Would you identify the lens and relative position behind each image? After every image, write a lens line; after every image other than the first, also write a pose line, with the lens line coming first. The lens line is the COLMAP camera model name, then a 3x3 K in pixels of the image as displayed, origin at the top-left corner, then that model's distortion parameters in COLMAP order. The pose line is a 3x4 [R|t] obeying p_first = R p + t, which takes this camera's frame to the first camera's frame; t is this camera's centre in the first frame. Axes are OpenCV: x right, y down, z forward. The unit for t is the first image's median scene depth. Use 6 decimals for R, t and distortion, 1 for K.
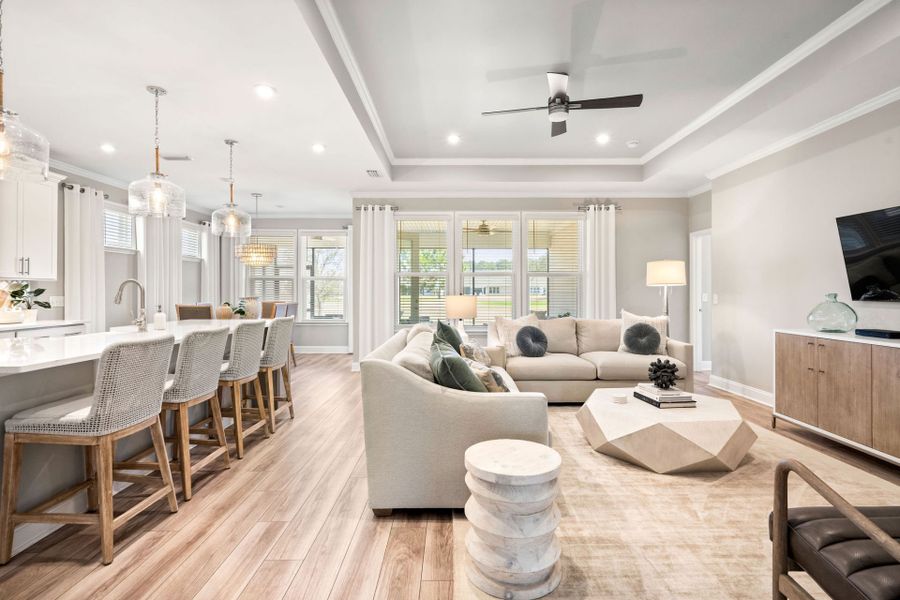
lens RADIAL K [[427.1, 0, 451.2], [0, 427.1, 291.9], [0, 0, 1]] dist [0.000157, 0.000027]
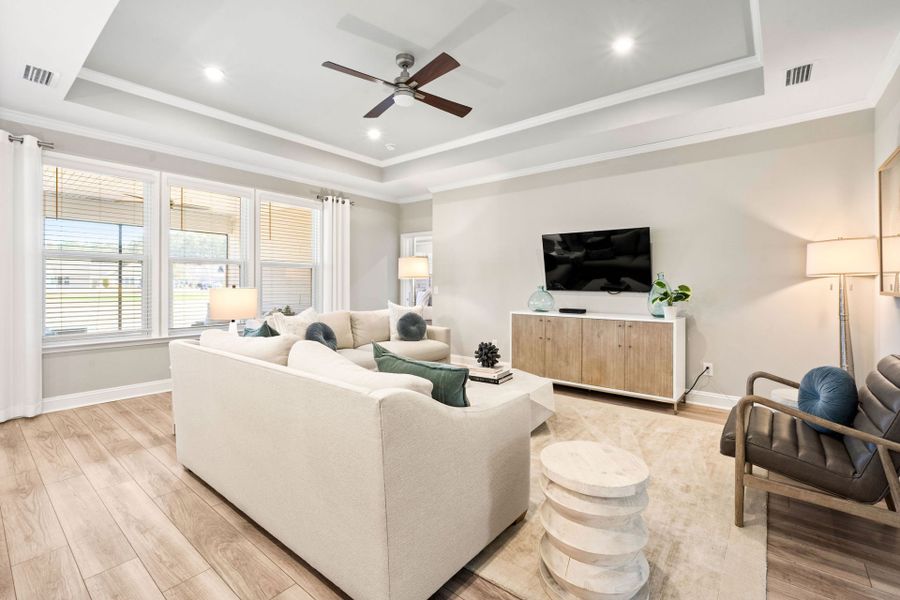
lens RADIAL K [[398.1, 0, 452.5], [0, 398.1, 285.0], [0, 0, 1]] dist [-0.002595, -0.000415]
pose [[0.633379, 0.001957, 0.773839, -0.288459], [-0.003563, 0.999994, 0.000387, 0.001386], [-0.773833, -0.003002, 0.633382, 0.278654]]
